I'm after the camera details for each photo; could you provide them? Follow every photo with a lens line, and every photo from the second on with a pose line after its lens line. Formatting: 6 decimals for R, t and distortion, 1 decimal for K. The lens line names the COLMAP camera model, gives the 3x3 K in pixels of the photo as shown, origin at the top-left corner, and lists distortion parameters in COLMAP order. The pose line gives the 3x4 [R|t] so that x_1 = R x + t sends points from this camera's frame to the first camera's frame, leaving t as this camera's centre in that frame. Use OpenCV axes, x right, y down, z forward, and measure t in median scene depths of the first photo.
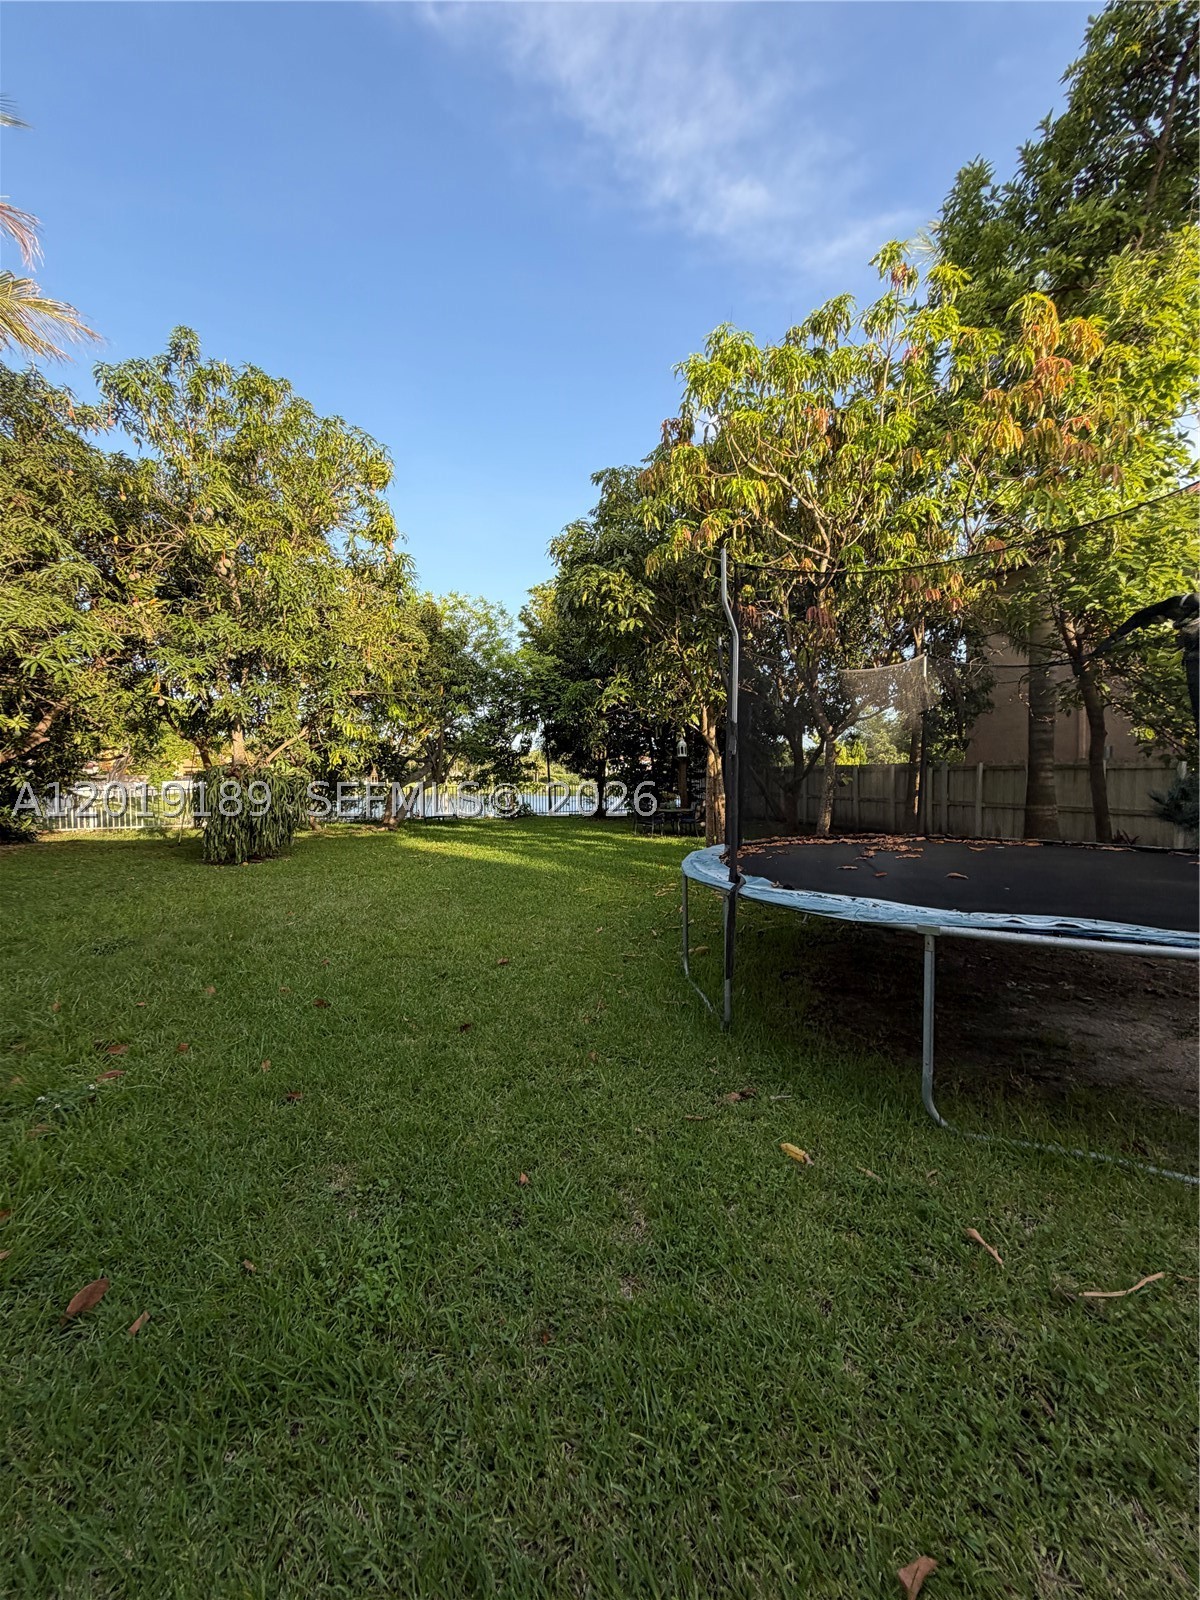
lens RADIAL K [[642.7, 0, 600.0], [0, 642.7, 800.0], [0, 0, 1]] dist [0.003106, 0.000299]
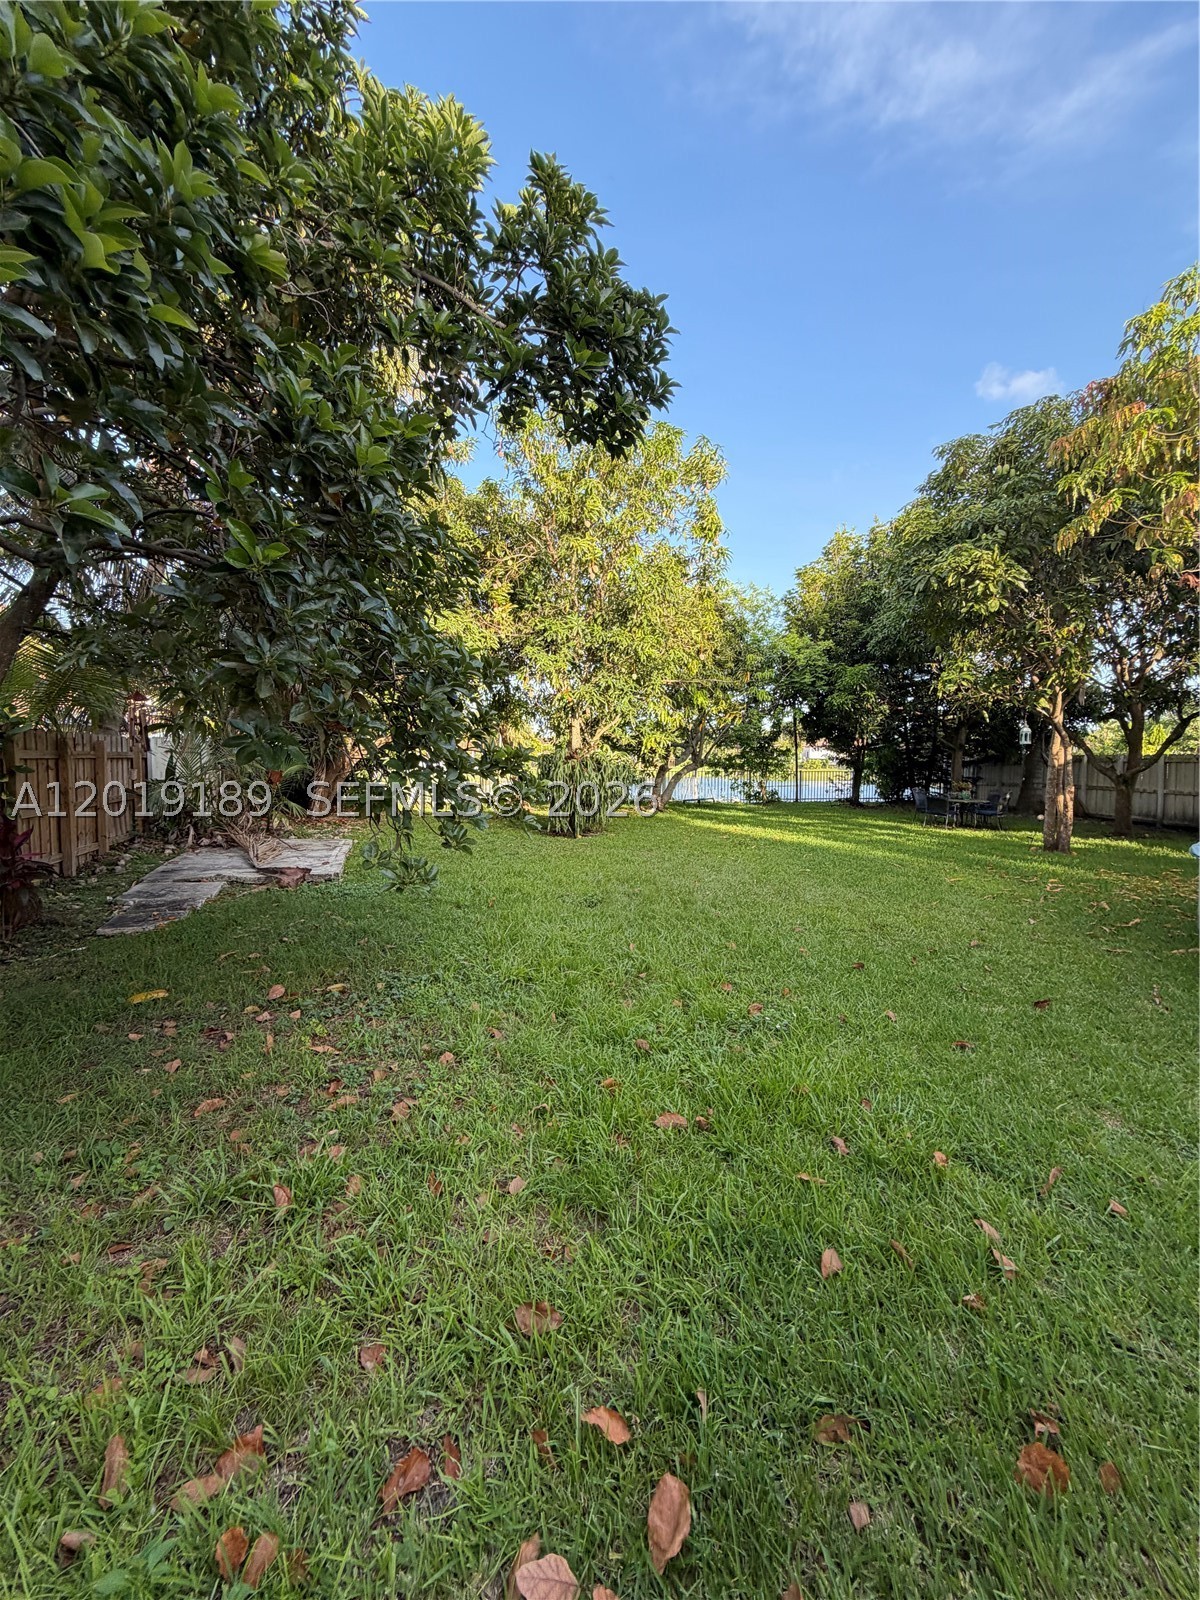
lens RADIAL K [[645.0, 0, 600.0], [0, 645.0, 800.0], [0, 0, 1]] dist [-0.003749, -0.000341]
pose [[0.959319, 0.032249, -0.280477, -0.187578], [-0.025798, 0.999312, 0.026662, 0.003818], [0.281144, -0.018342, 0.959490, -0.064041]]
